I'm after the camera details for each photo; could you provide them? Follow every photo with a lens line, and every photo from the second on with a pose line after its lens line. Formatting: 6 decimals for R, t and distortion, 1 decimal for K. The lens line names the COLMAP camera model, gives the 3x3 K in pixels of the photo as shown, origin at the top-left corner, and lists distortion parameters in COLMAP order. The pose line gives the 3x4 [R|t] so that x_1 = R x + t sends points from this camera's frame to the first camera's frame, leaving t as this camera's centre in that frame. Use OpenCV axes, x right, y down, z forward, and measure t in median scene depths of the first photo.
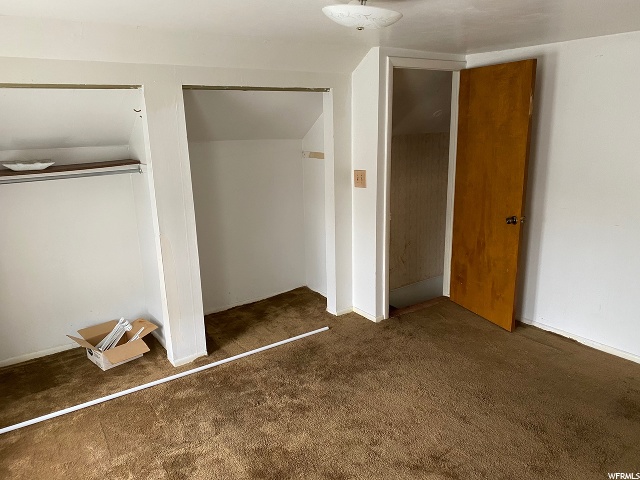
lens RADIAL K [[496.3, 0, 322.6], [0, 496.3, 238.7], [0, 0, 1]] dist [0.064259, -0.046055]
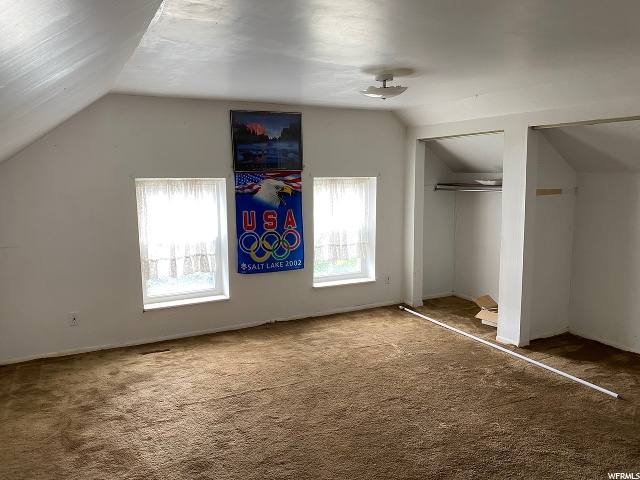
lens RADIAL K [[496.3, 0, 319.9], [0, 496.3, 239.6], [0, 0, 1]] dist [0.064259, -0.046055]
pose [[-0.149626, 0.159319, -0.975822, 1.023339], [-0.226118, 0.955264, 0.190634, -0.141169], [0.962540, 0.249175, -0.106908, 0.640064]]
